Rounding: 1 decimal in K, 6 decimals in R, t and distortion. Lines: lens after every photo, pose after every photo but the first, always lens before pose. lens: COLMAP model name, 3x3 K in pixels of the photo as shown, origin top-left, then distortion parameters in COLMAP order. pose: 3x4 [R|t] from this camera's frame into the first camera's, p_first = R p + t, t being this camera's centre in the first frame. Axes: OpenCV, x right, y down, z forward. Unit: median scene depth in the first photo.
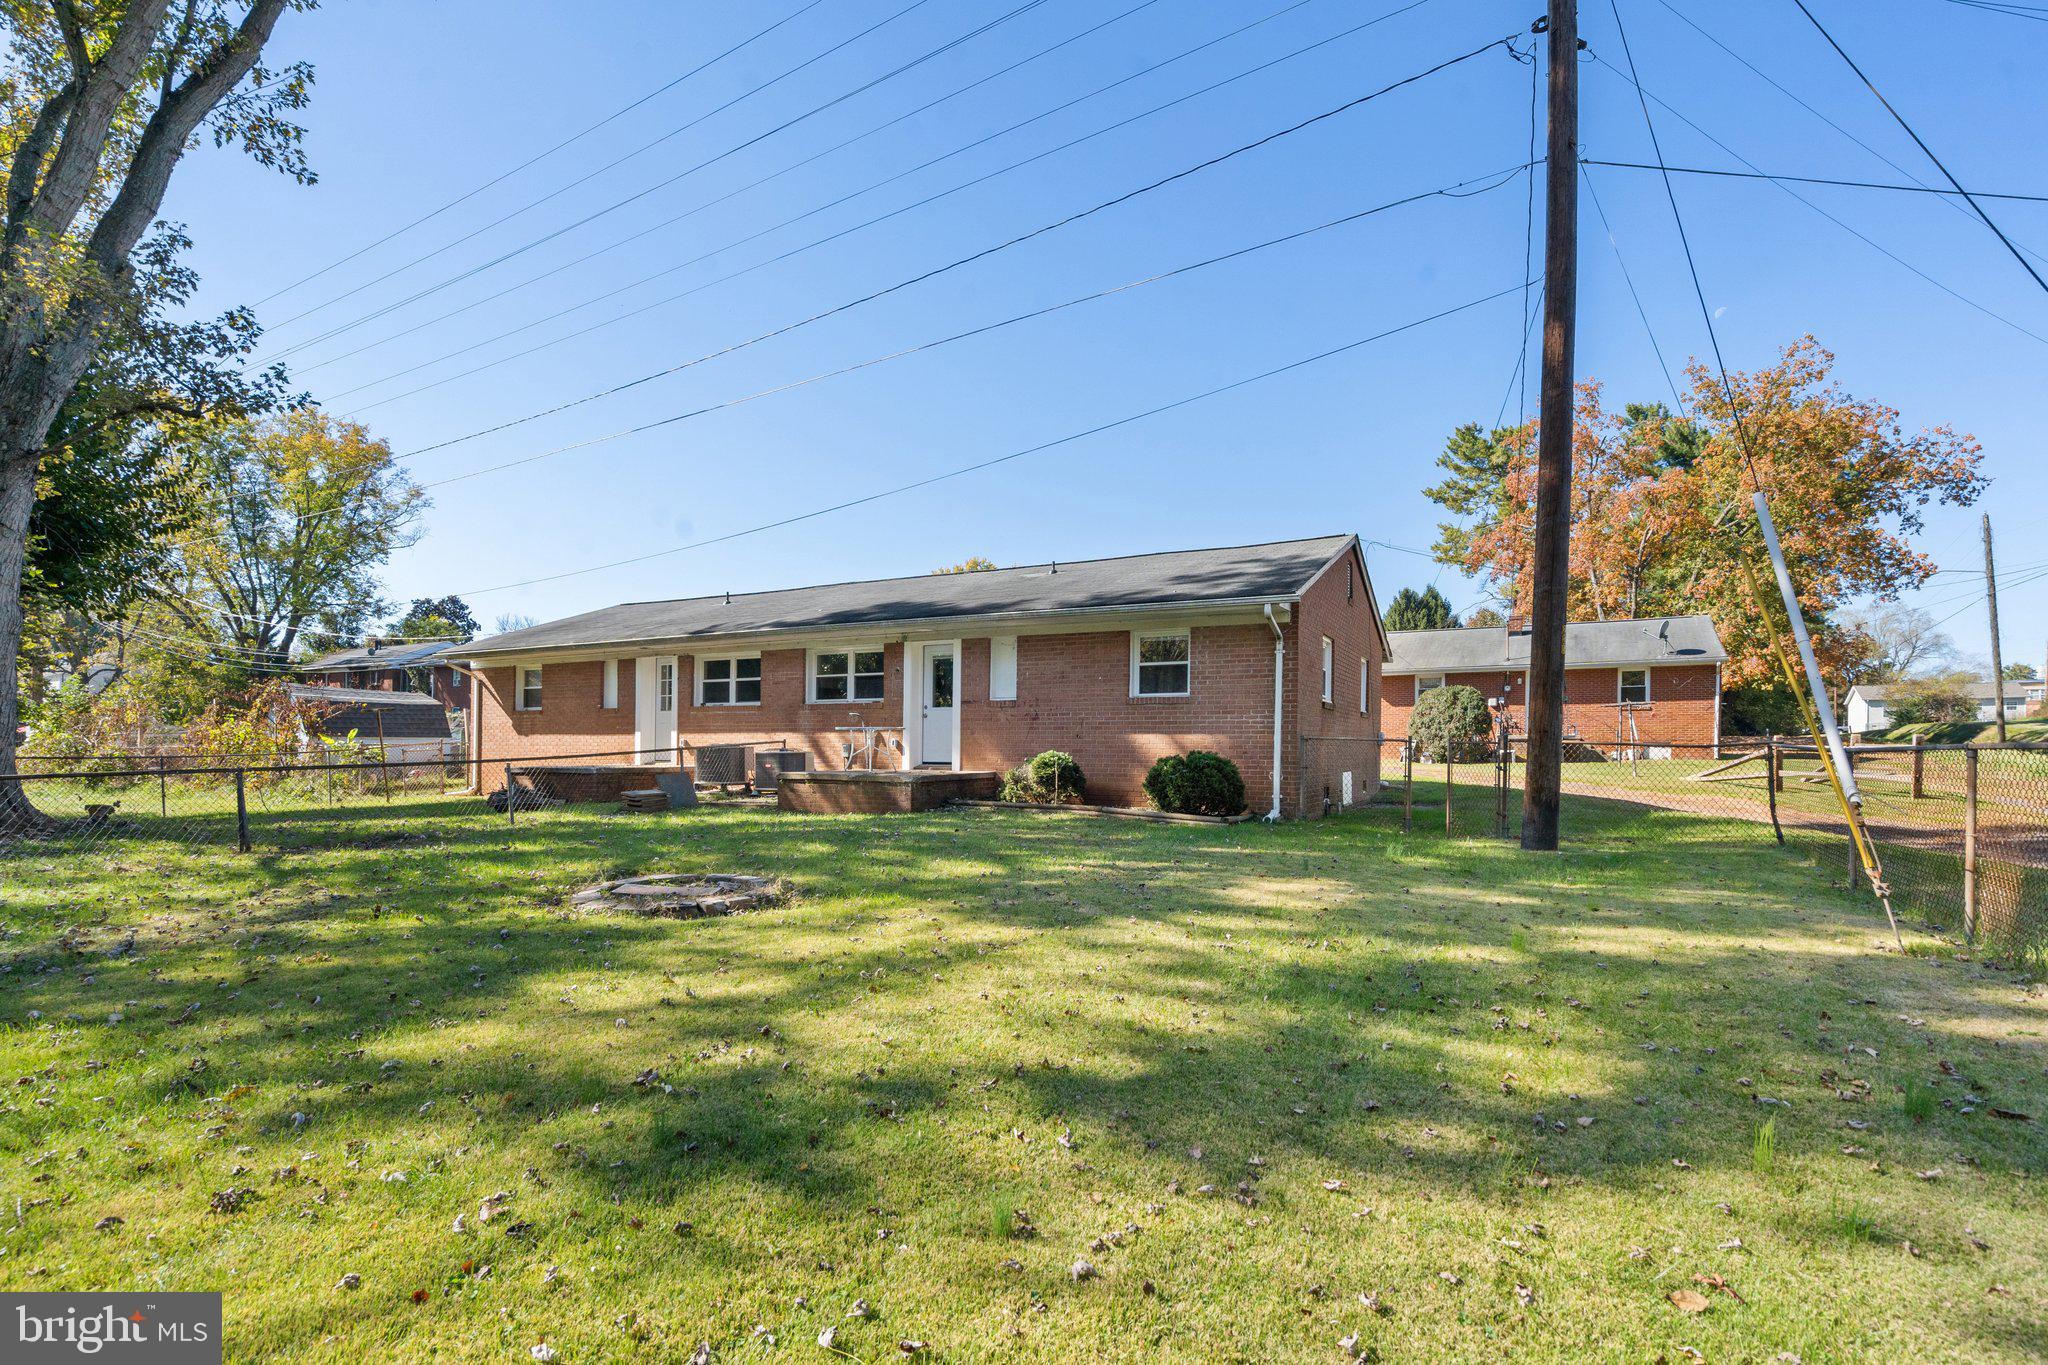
lens RADIAL K [[957.7, 0, 1033.6], [0, 957.7, 738.9], [0, 0, 1]] dist [-0.007109, 0.001885]
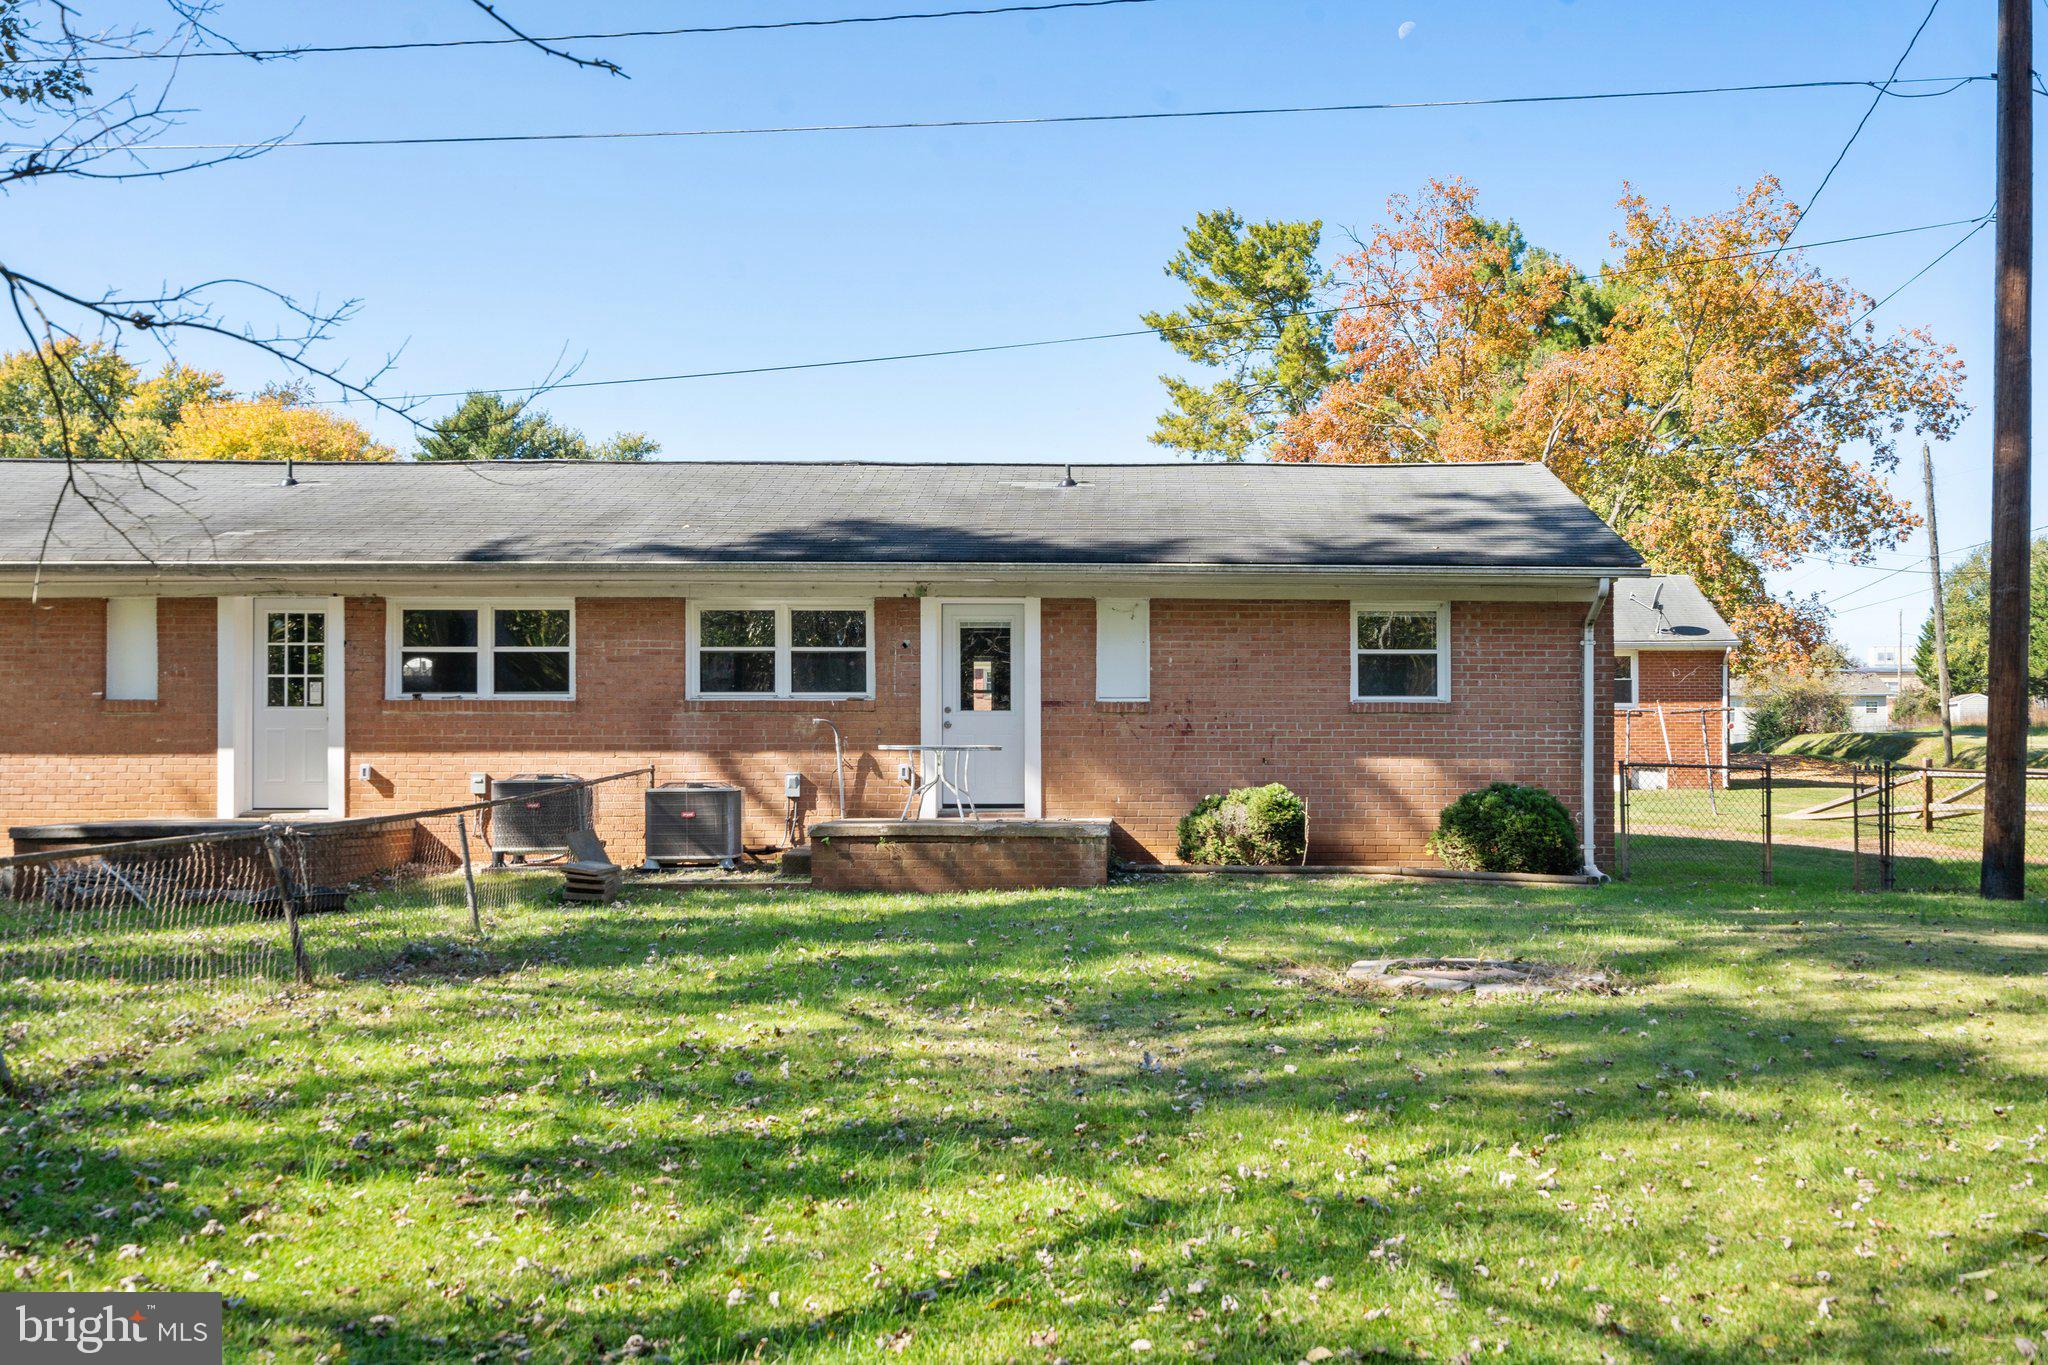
lens RADIAL K [[2051.6, 0, 1023.3], [0, 2051.6, 688.1], [0, 0, 1]] dist [-0.012851, 0.000000]
pose [[0.889709, 0.014158, 0.456309, -0.600590], [-0.000256, 0.999534, -0.030514, -0.007881], [-0.456529, 0.027032, 0.889298, -0.118799]]
